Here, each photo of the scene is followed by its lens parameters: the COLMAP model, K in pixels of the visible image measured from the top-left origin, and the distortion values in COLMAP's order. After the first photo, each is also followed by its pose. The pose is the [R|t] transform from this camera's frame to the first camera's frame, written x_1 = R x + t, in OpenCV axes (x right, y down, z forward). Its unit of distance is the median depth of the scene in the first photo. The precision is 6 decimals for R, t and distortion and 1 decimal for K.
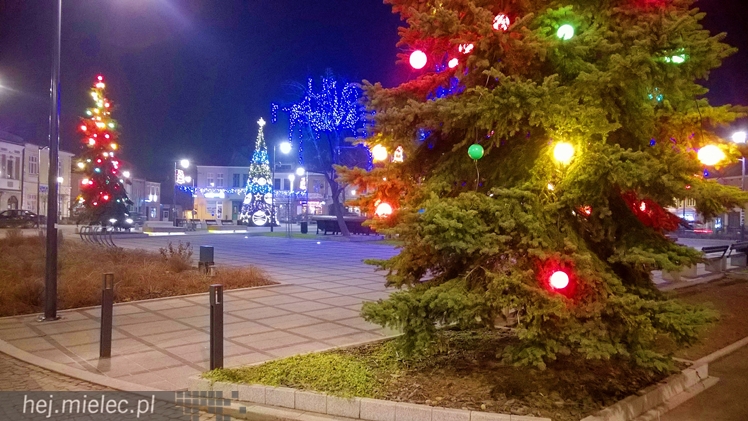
lens RADIAL K [[582.1, 0, 370.2], [0, 582.1, 212.2], [0, 0, 1]] dist [0.001988, -0.008065]
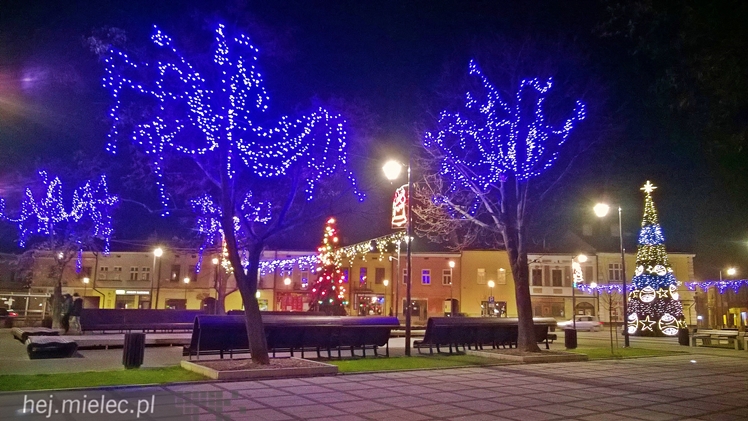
lens RADIAL K [[582.1, 0, 370.2], [0, 582.1, 212.2], [0, 0, 1]] dist [0.001988, -0.008065]
pose [[-0.117074, -0.181240, -0.976446, 0.538725], [-0.016111, 0.983424, -0.180604, 0.008911], [0.992993, -0.005413, -0.118053, 0.745342]]
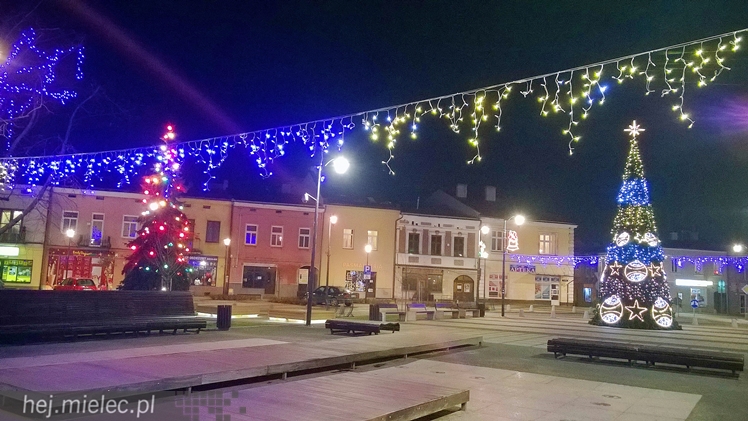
lens RADIAL K [[582.1, 0, 370.2], [0, 582.1, 212.2], [0, 0, 1]] dist [0.001988, -0.008065]
pose [[0.253659, -0.118301, -0.960032, 0.251154], [-0.032553, 0.990887, -0.130704, -0.002050], [0.966746, 0.064406, 0.247496, 0.638897]]
